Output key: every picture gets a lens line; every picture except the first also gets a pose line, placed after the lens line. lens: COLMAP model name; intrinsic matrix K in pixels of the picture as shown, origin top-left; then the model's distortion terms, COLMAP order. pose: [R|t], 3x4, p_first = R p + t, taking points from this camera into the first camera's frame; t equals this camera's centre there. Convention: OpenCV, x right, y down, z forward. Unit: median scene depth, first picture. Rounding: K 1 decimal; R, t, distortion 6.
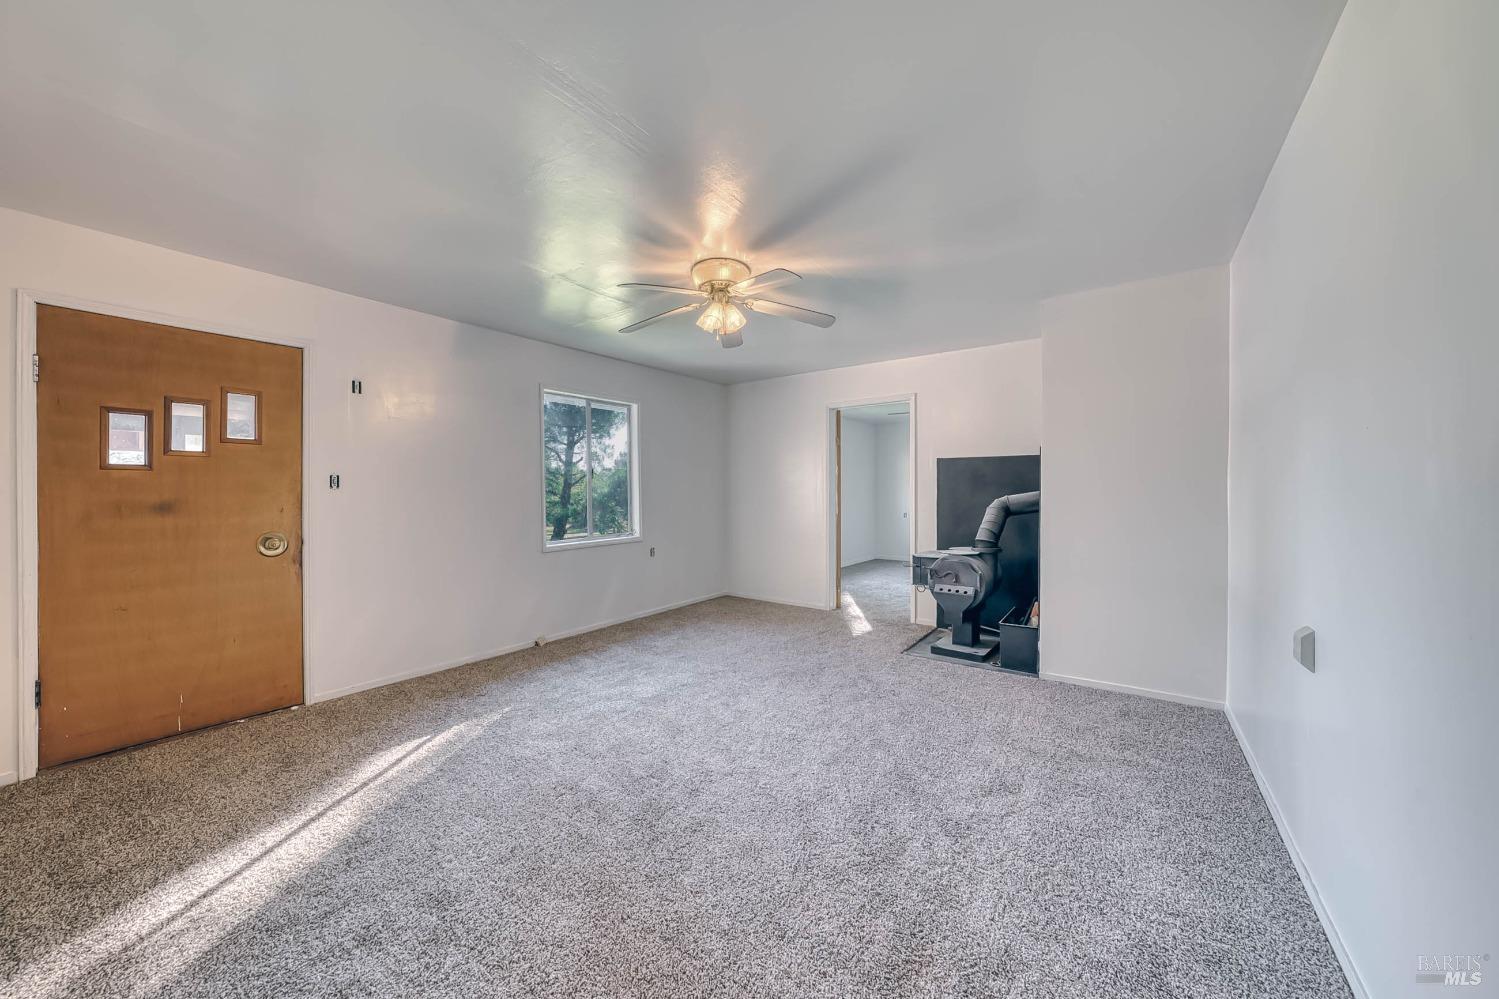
lens RADIAL K [[506.5, 0, 747.7], [0, 506.5, 494.2], [0, 0, 1]] dist [-0.009041, 0.000199]
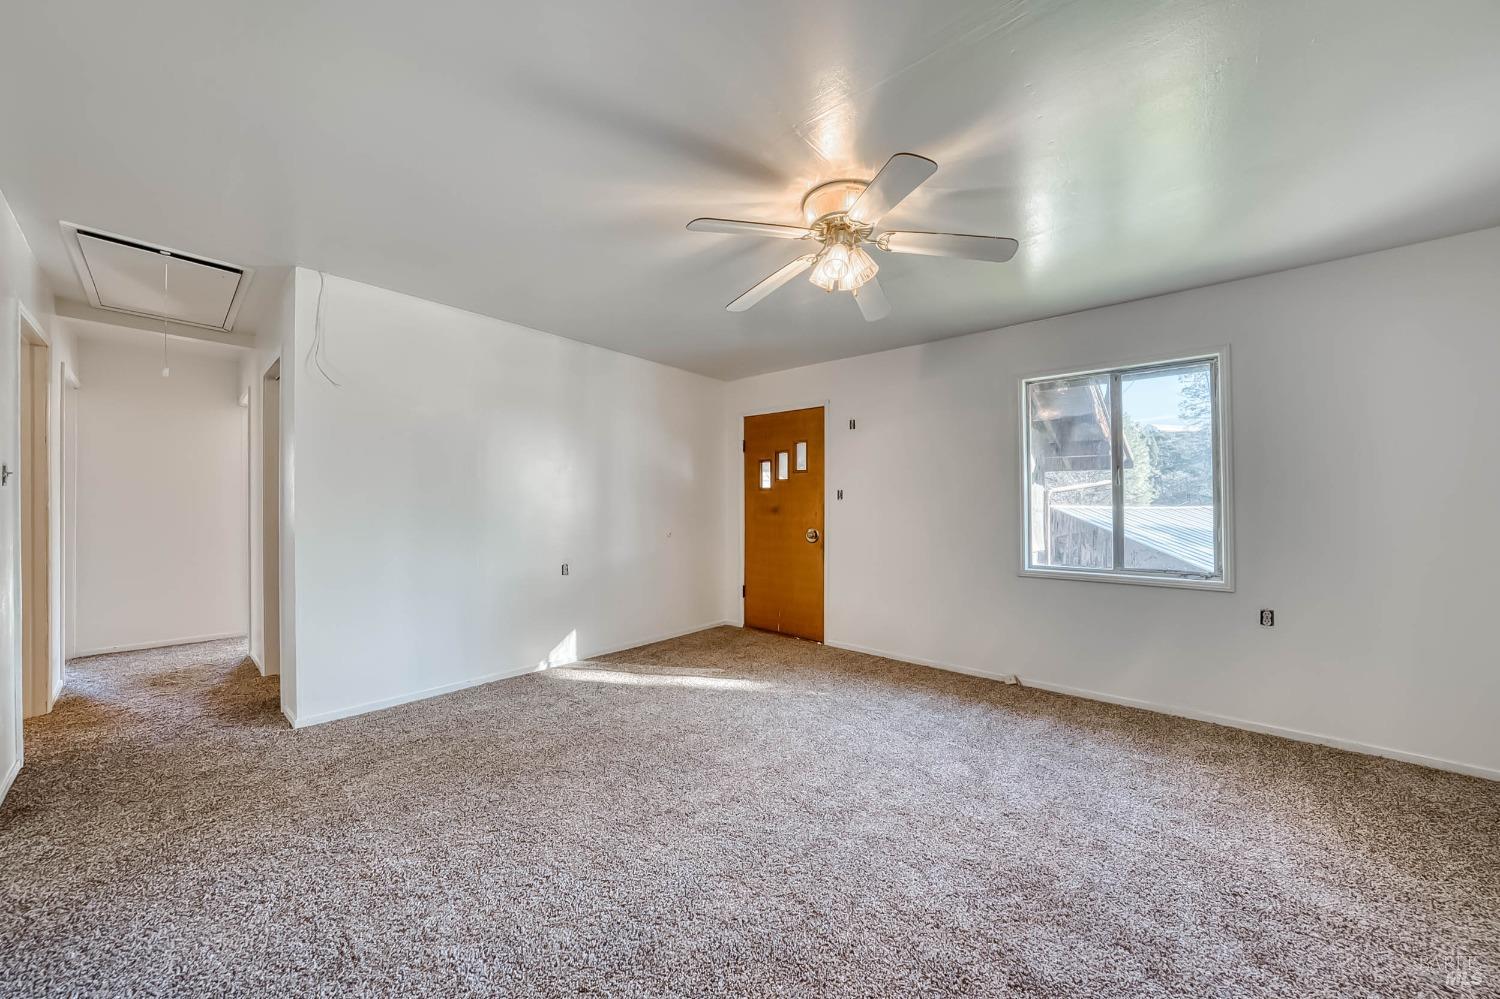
lens RADIAL K [[525.8, 0, 756.8], [0, 525.8, 502.4], [0, 0, 1]] dist [-0.000463, 0.000043]
pose [[-0.048827, 0.002404, -0.998804, 0.686935], [-0.009955, 0.999946, 0.002894, -0.005343], [0.998758, 0.010084, -0.048801, 0.863521]]
